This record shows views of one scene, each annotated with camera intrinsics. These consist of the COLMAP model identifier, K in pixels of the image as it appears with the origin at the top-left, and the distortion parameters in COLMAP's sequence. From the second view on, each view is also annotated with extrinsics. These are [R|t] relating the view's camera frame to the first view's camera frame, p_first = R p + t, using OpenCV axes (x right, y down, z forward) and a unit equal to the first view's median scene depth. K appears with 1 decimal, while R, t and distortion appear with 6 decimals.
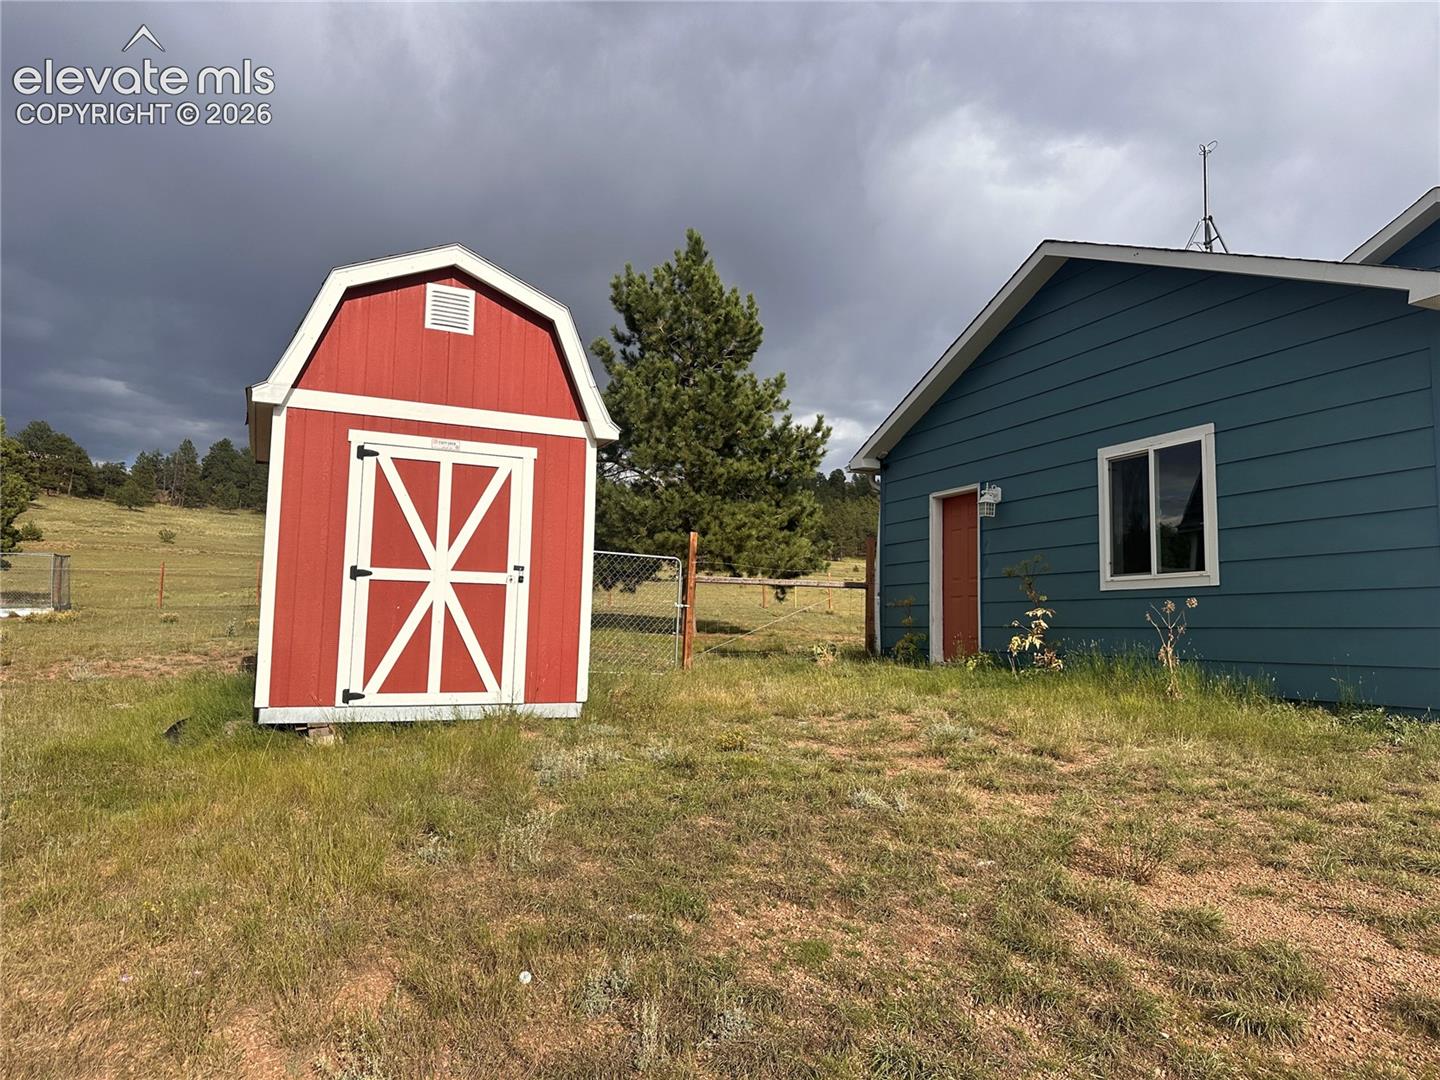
lens RADIAL K [[1054.1, 0, 747.3], [0, 1054.1, 520.2], [0, 0, 1]] dist [0.178059, -0.322296]
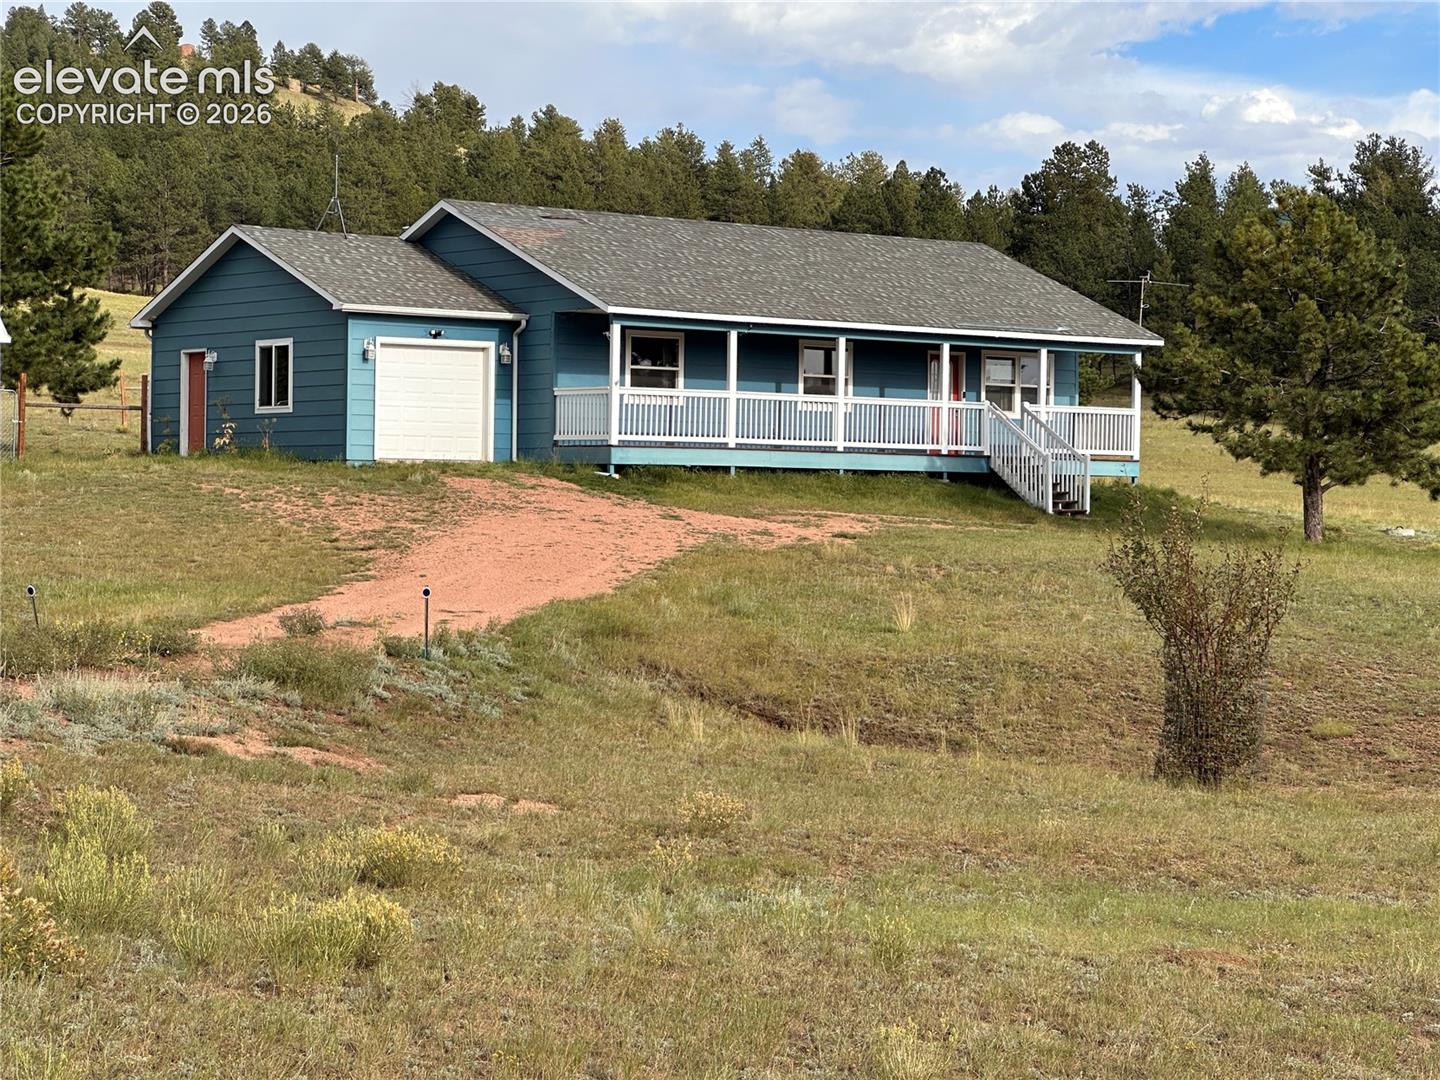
lens RADIAL K [[3607.8, 0, 715.8], [0, 3607.8, 536.9], [0, 0, 1]] dist [-0.122760, 7.283228]
pose [[0.972413, -0.008786, 0.233099, -0.308310], [-0.017896, 0.993535, 0.112103, -0.365832], [-0.232577, -0.113182, 0.965970, -4.401416]]
